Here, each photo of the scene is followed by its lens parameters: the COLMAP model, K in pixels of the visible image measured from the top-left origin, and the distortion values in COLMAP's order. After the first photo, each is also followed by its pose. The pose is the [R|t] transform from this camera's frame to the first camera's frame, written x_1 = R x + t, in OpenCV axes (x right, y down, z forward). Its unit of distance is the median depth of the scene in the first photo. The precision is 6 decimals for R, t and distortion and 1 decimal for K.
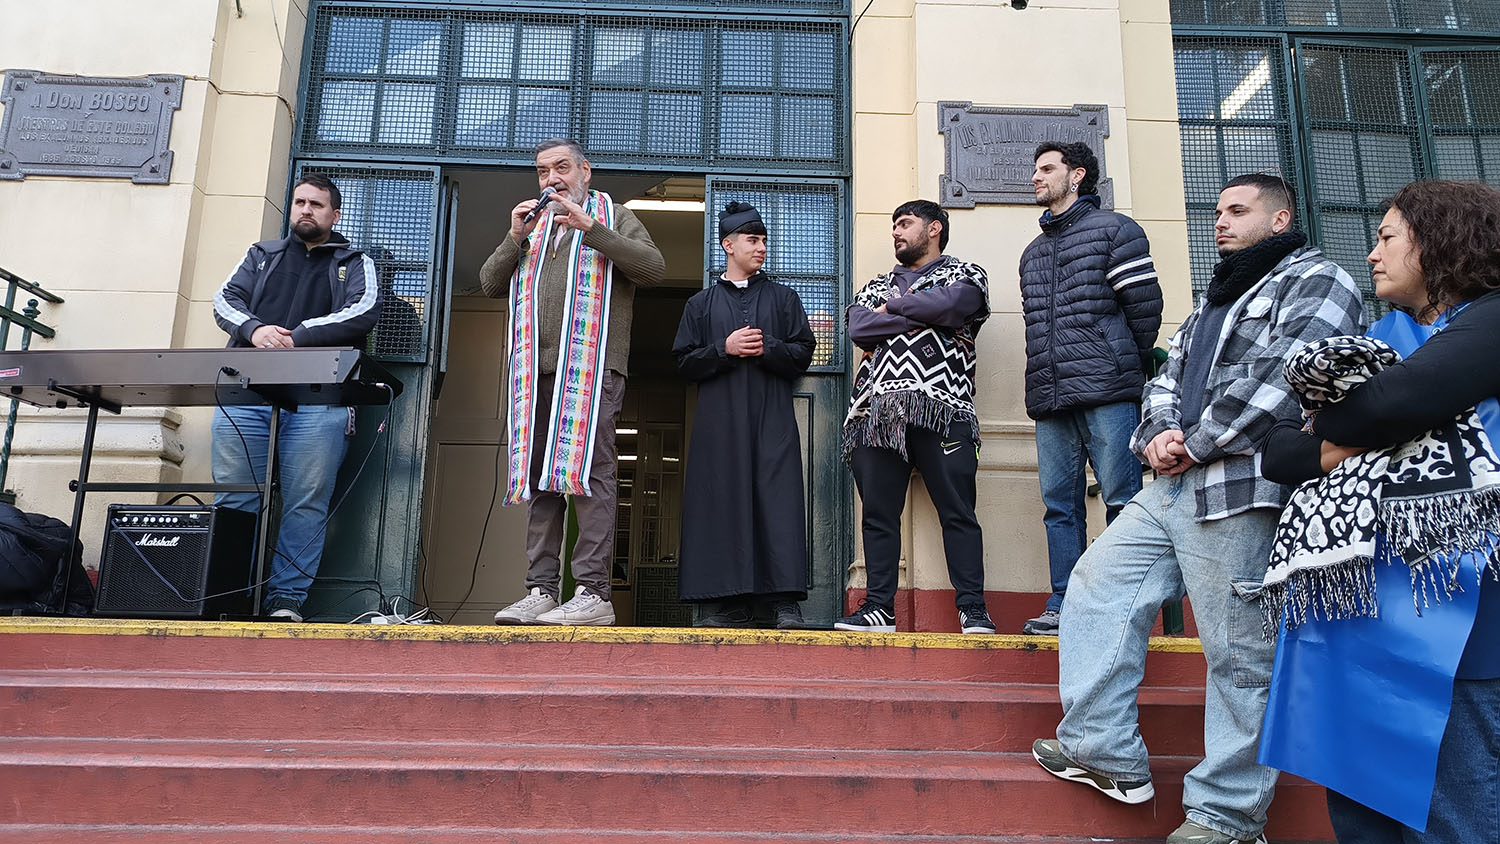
lens RADIAL K [[1054.6, 0, 750.2], [0, 1054.6, 414.1], [0, 0, 1]] dist [0.027151, -0.012725]
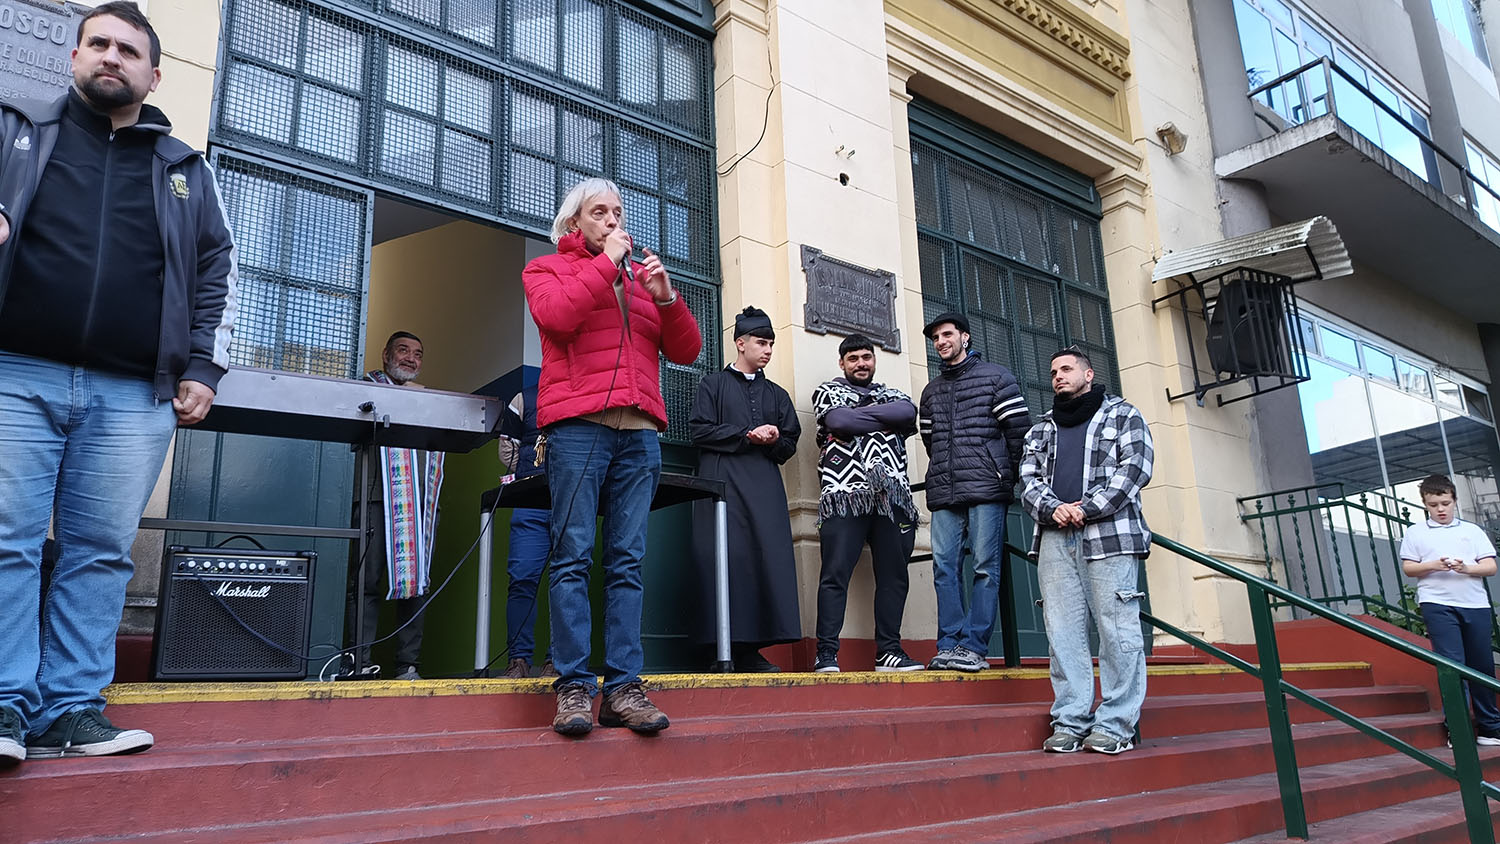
lens RADIAL K [[1054.6, 0, 750.6], [0, 1054.6, 418.1], [0, 0, 1]] dist [0.027151, -0.012725]
pose [[0.788124, 0.114485, 0.604776, -0.606702], [-0.087018, 0.993406, -0.074655, 0.007401], [-0.609335, 0.006211, 0.792889, 0.055490]]
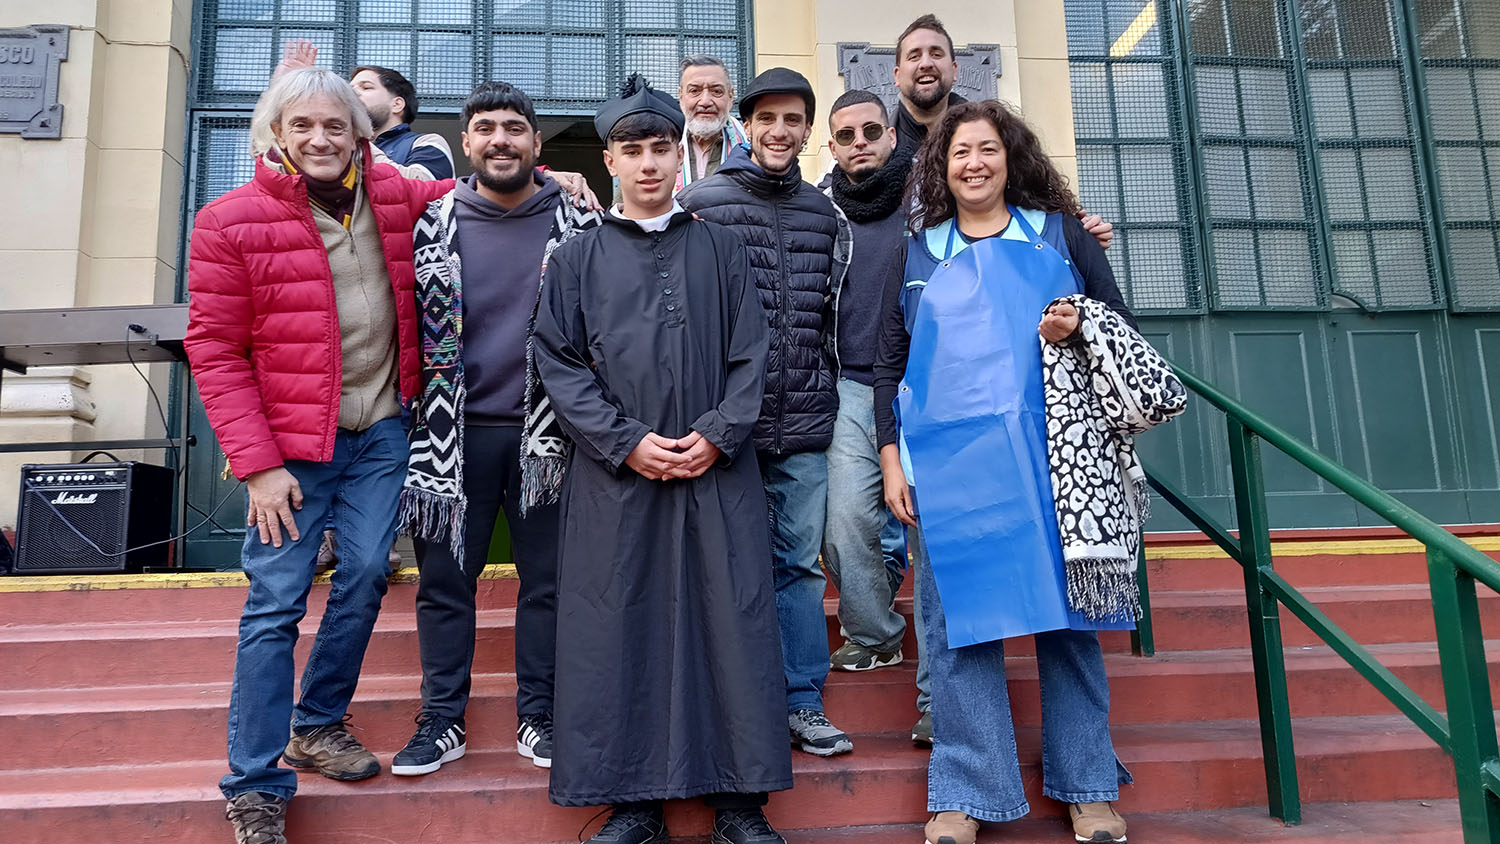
lens RADIAL K [[1054.6, 0, 749.6], [0, 1054.6, 419.7], [0, 0, 1]] dist [0.027151, -0.012725]
pose [[0.997733, -0.034346, 0.057879, 0.022217], [0.030601, 0.997456, 0.064385, -0.001053], [-0.059943, -0.062468, 0.996245, -0.035049]]
